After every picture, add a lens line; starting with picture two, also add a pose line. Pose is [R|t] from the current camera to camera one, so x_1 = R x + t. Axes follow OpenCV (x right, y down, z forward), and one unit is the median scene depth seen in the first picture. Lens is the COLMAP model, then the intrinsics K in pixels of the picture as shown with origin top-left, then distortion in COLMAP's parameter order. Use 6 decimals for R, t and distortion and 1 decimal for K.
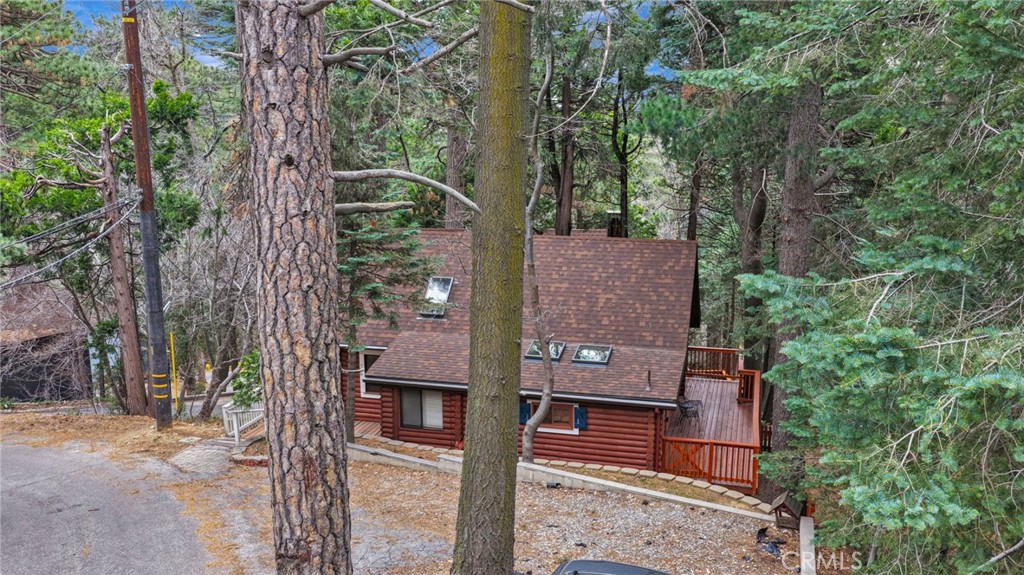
lens RADIAL K [[664.7, 0, 479.5], [0, 664.7, 394.5], [0, 0, 1]] dist [-0.002854, -0.003169]
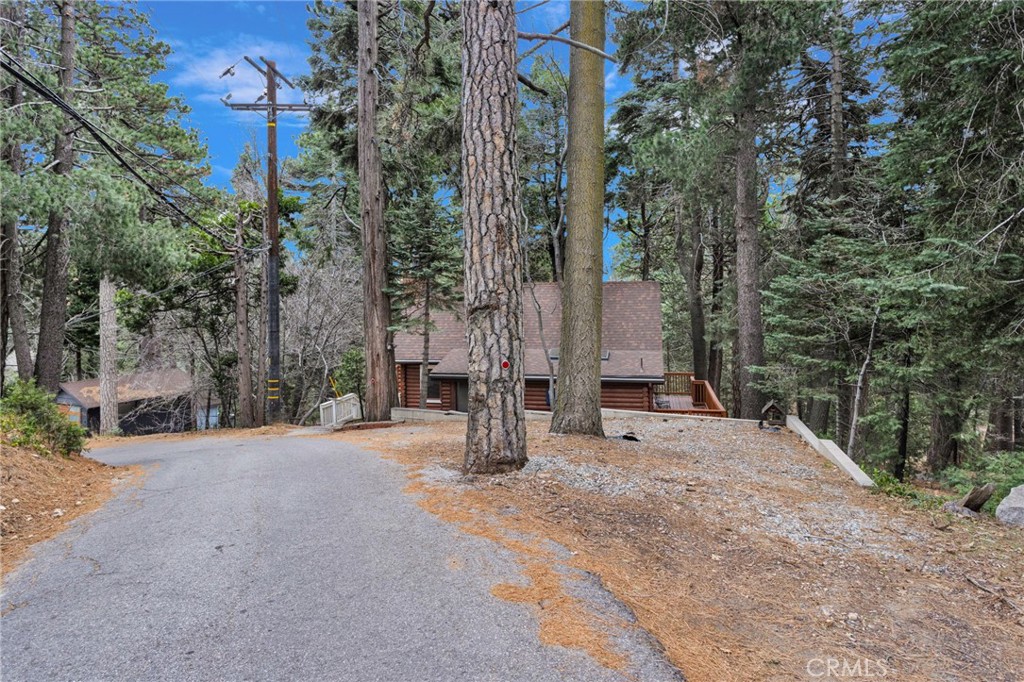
lens RADIAL K [[482.7, 0, 512.0], [0, 482.7, 341.0], [0, 0, 1]] dist [-0.000160, 0.000530]
pose [[0.998783, -0.023856, 0.043159, -0.291772], [0.031040, 0.984201, -0.174310, 0.508963], [-0.038319, 0.175438, 0.983744, 0.099114]]
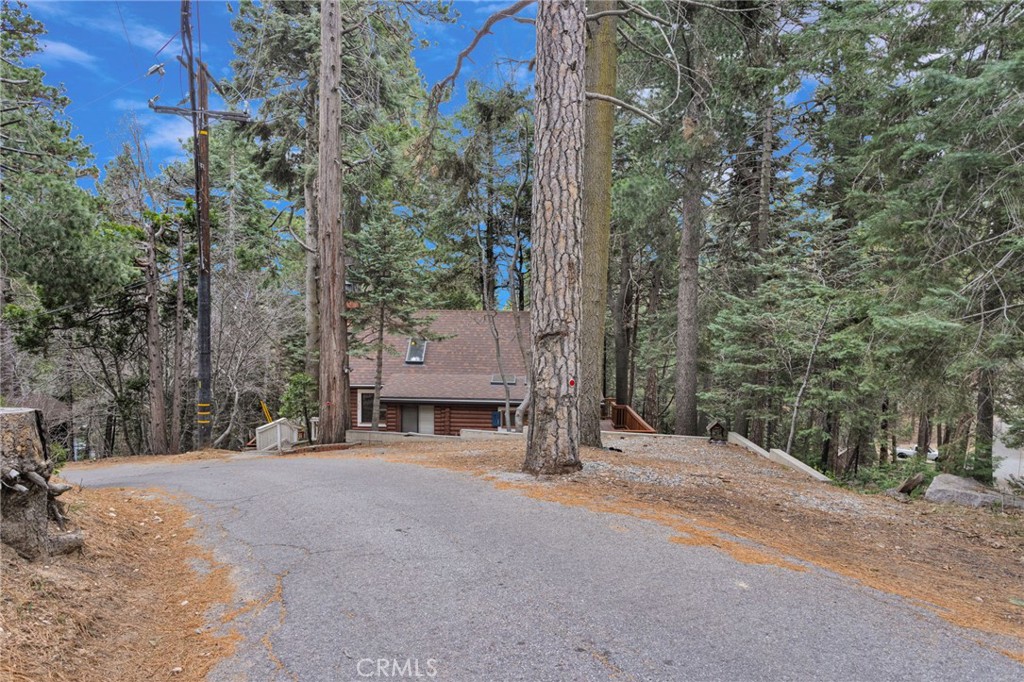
lens RADIAL K [[463.9, 0, 512.8], [0, 463.9, 392.5], [0, 0, 1]] dist [0.000655, 0.000281]
pose [[0.982584, -0.020337, 0.184701, -0.617426], [0.042222, 0.992428, -0.115340, 0.531124], [-0.180957, 0.121129, 0.976003, 0.010947]]
